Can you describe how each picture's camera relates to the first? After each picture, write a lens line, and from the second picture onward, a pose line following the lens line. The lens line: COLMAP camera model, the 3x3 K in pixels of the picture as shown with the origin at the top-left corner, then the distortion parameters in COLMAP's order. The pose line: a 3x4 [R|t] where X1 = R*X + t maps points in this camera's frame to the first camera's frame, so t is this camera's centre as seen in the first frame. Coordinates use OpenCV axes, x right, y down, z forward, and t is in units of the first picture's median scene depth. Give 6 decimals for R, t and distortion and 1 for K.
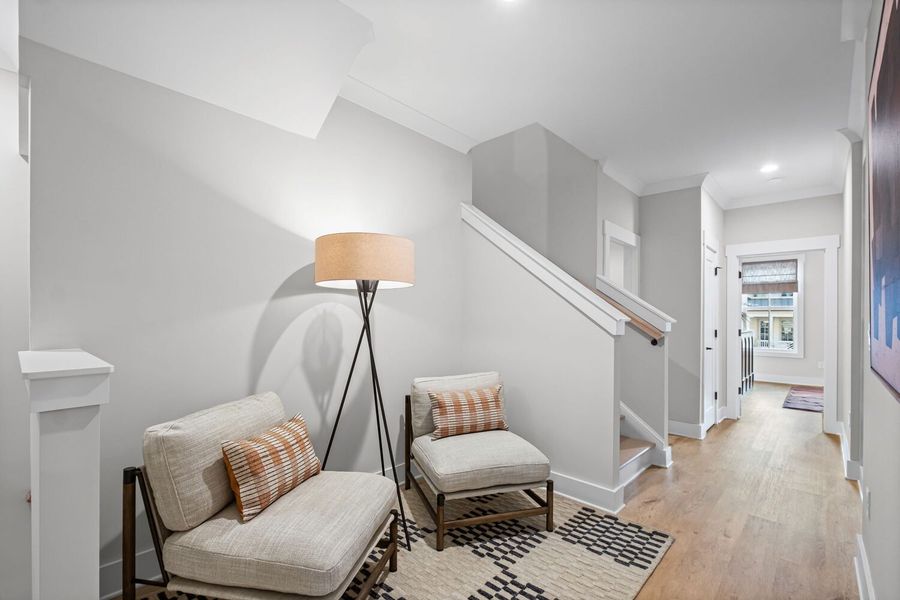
lens RADIAL K [[397.4, 0, 447.6], [0, 397.4, 308.7], [0, 0, 1]] dist [0.005540, -0.005077]
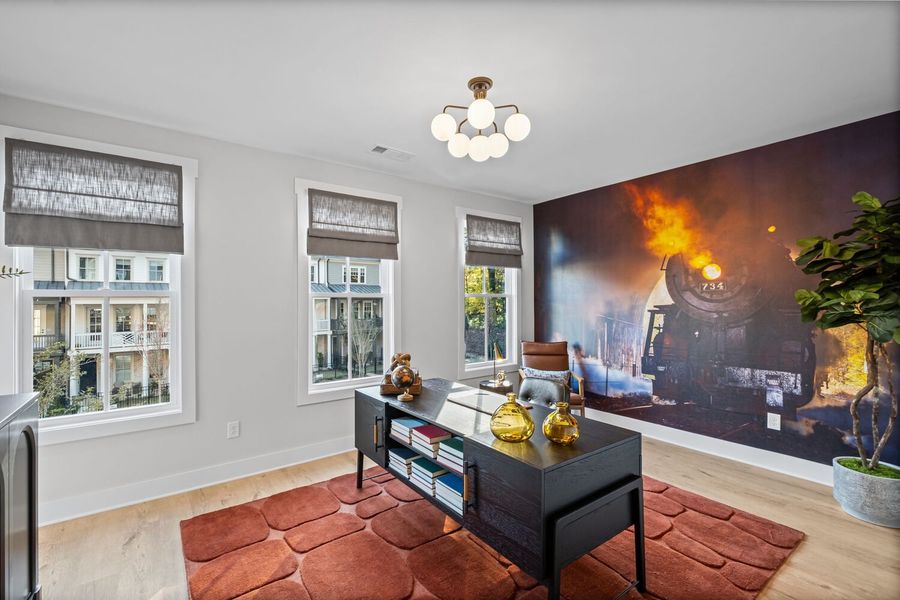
lens RADIAL K [[397.4, 0, 450.1], [0, 397.4, 294.7], [0, 0, 1]] dist [0.005540, -0.005077]
pose [[0.169482, -0.004651, 0.985522, 0.539237], [0.001603, 0.999989, 0.004444, -0.002218], [-0.985532, 0.000827, 0.169487, 0.673669]]
